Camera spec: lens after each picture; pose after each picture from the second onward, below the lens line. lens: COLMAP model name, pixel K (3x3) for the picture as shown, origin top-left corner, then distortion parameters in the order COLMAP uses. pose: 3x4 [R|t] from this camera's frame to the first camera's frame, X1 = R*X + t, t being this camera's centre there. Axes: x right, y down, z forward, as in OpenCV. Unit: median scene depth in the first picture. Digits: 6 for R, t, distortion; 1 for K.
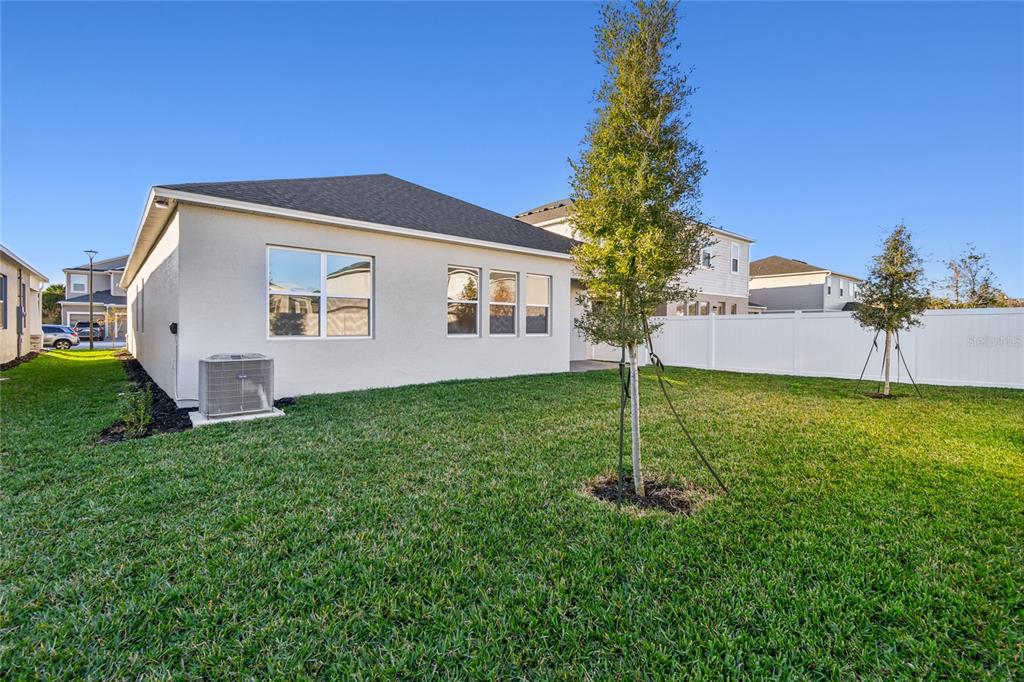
lens RADIAL K [[462.6, 0, 516.2], [0, 462.6, 327.9], [0, 0, 1]] dist [0.043387, -0.023669]
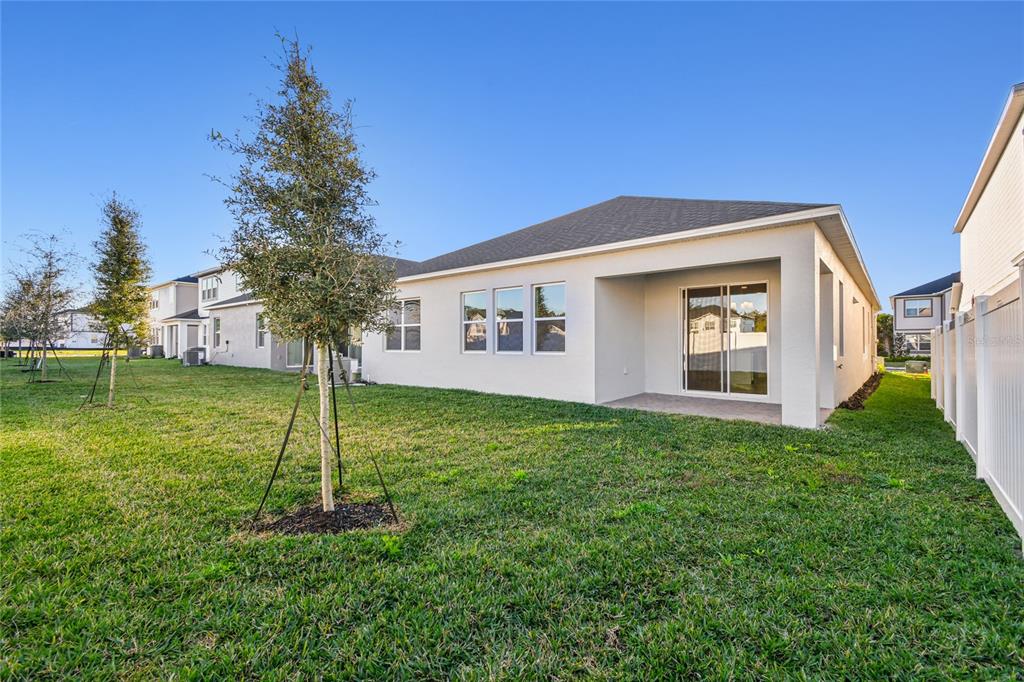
lens RADIAL K [[462.6, 0, 516.2], [0, 462.6, 327.9], [0, 0, 1]] dist [0.043387, -0.023669]
pose [[0.157970, -0.033711, -0.986868, 0.932667], [-0.001801, 0.999406, -0.034428, -0.003447], [0.987442, 0.007216, 0.157816, 0.841258]]
